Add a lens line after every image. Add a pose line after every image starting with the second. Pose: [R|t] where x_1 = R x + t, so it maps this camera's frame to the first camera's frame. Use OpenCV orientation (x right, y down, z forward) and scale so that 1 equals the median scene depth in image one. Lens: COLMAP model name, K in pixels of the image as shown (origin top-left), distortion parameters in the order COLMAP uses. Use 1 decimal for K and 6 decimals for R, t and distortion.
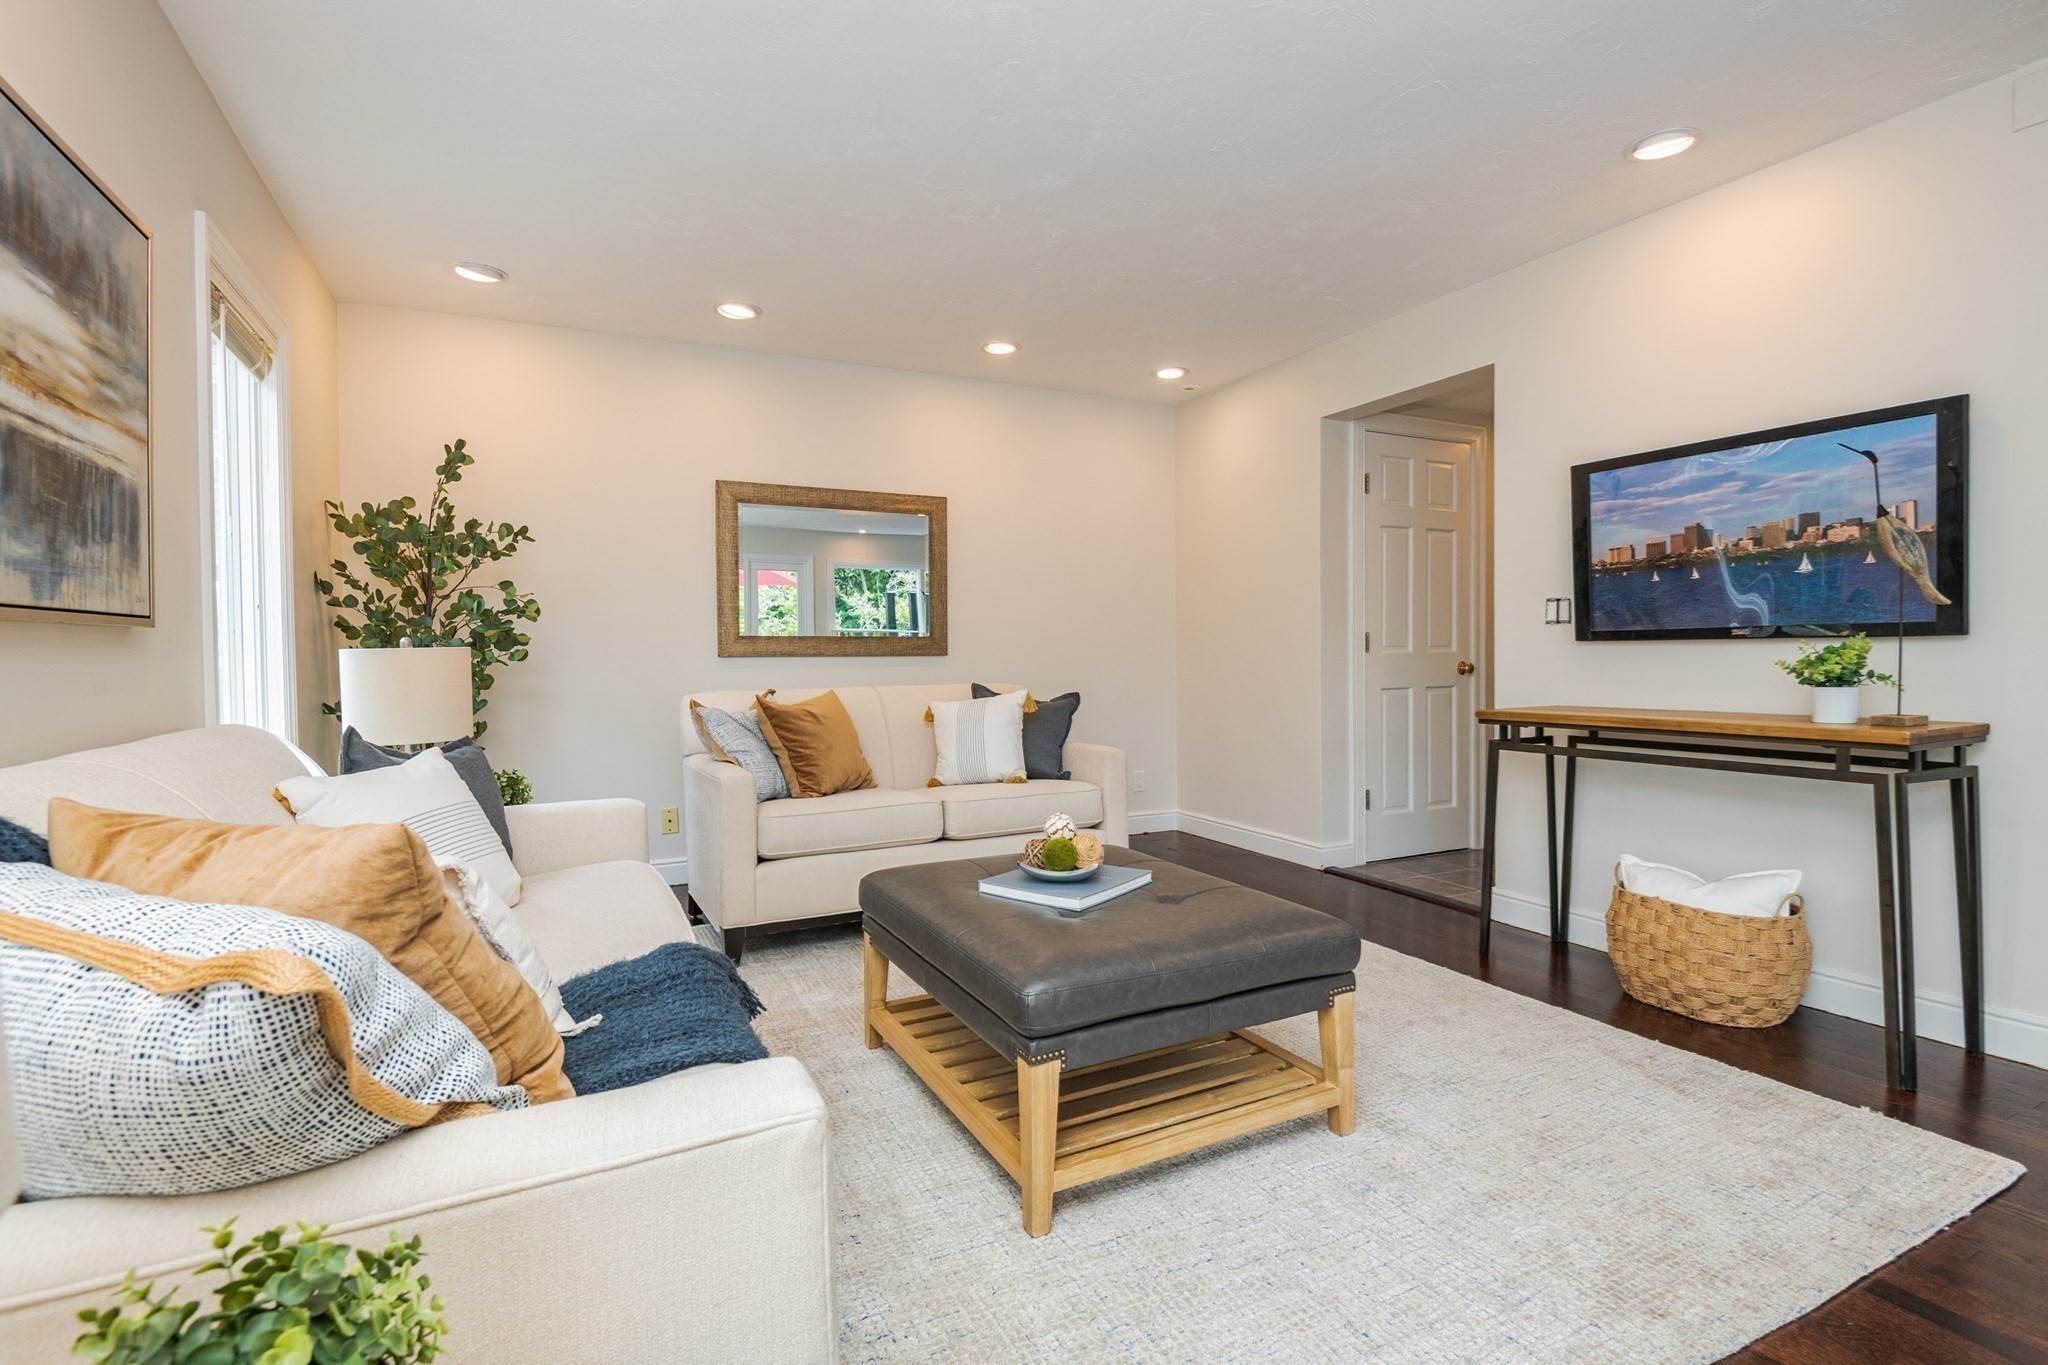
lens RADIAL K [[938.6, 0, 1024.0], [0, 938.6, 682.5], [0, 0, 1]] dist [-0.024112, -0.001075]
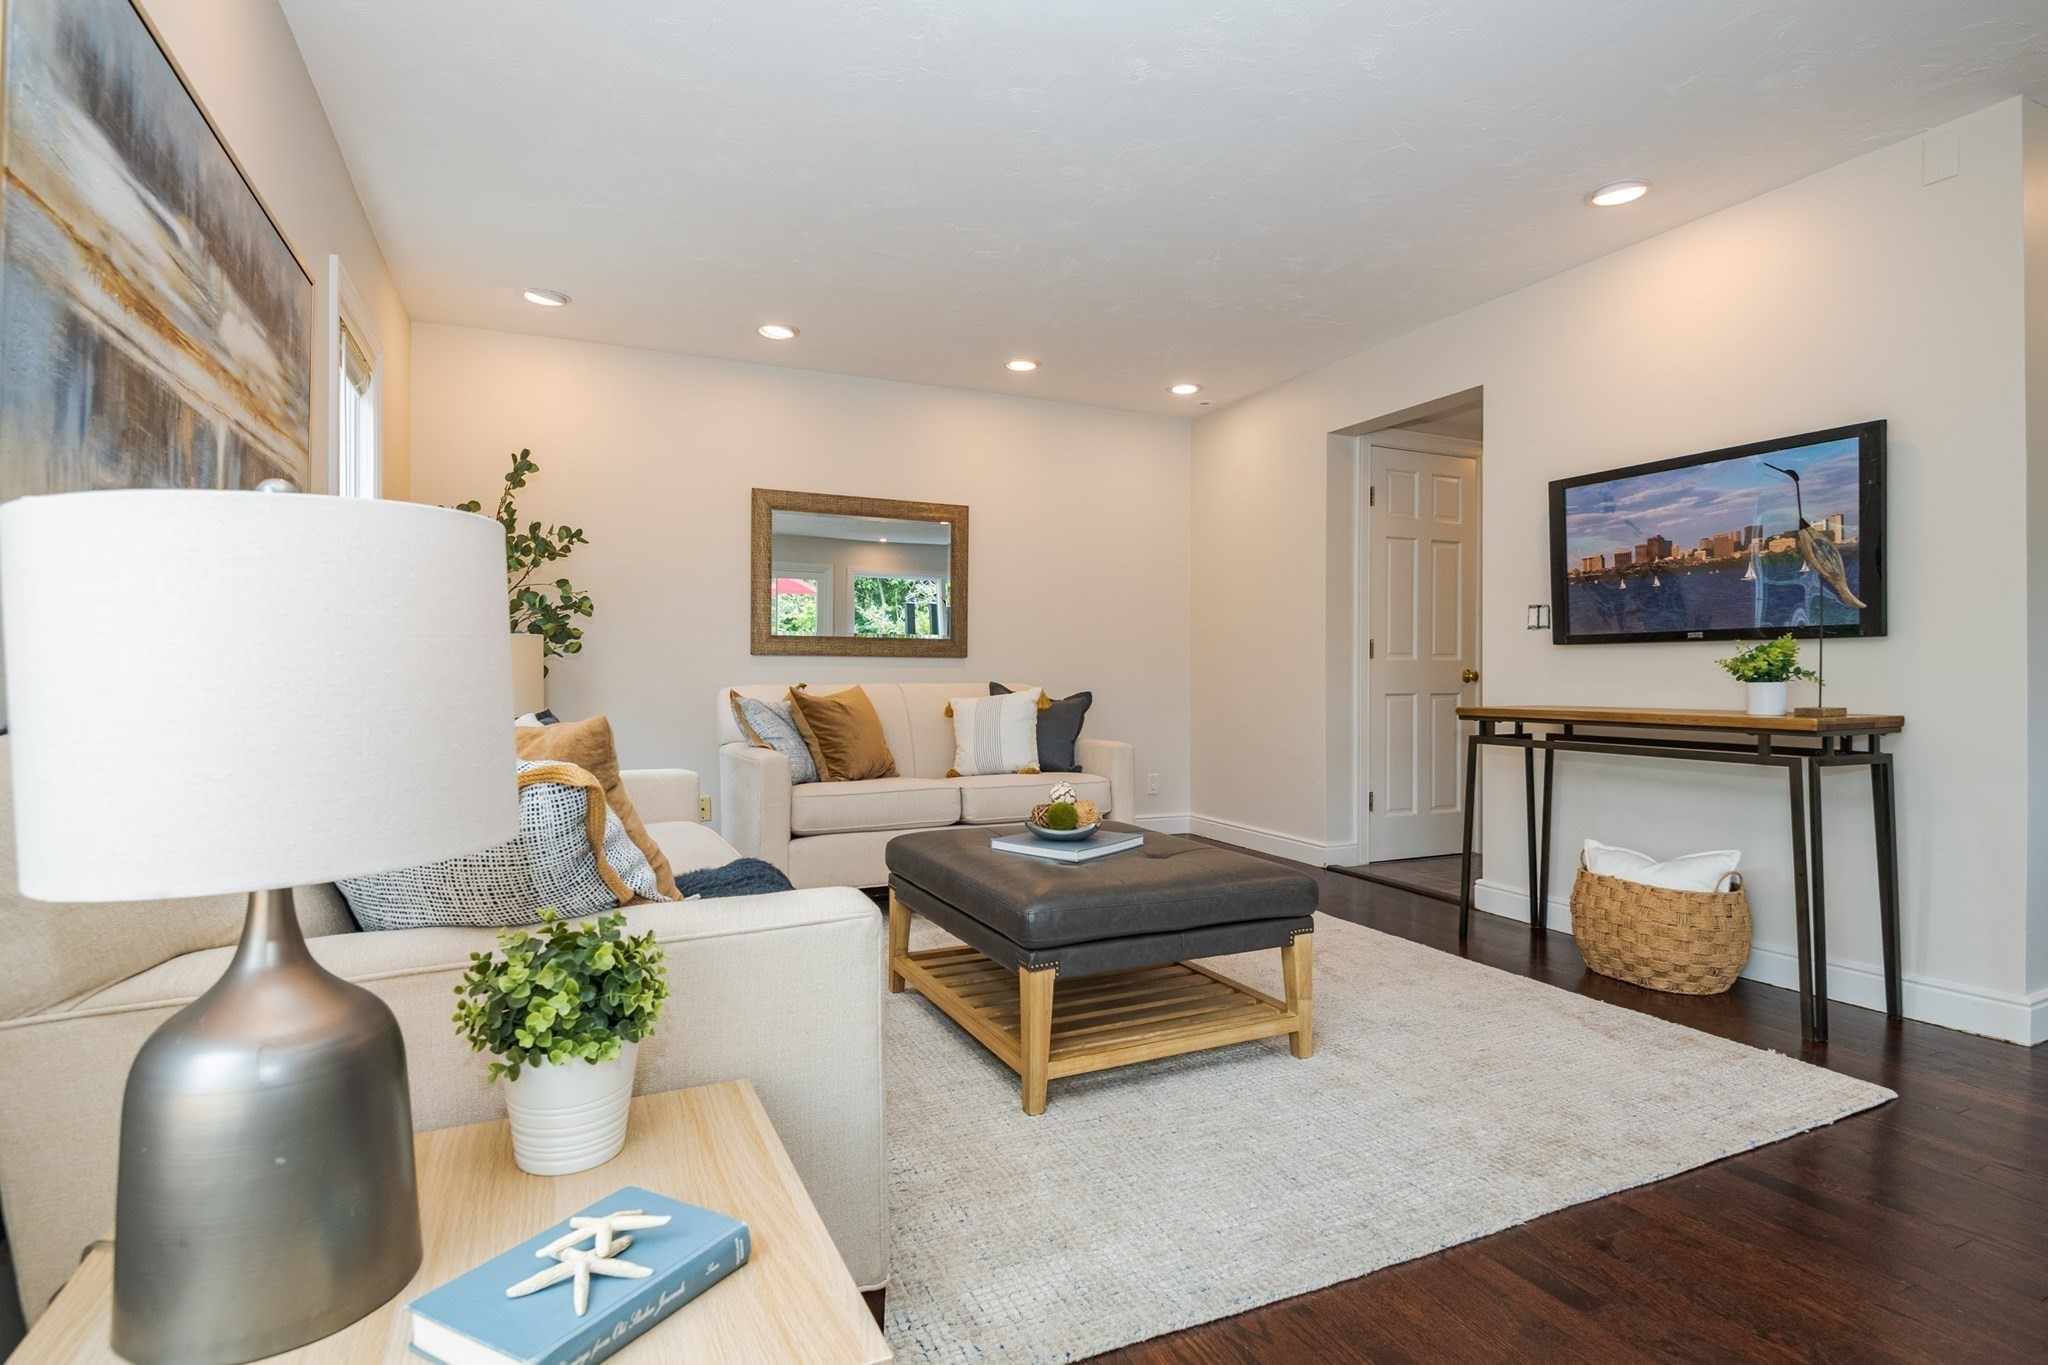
lens RADIAL K [[992.1, 0, 1017.8], [0, 992.1, 688.3], [0, 0, 1]] dist [-0.023205, -0.000175]
pose [[0.999436, 0.013990, -0.030517, 0.014744], [-0.014437, 0.999791, -0.014480, 0.035168], [0.030308, 0.014913, 0.999429, -0.170409]]
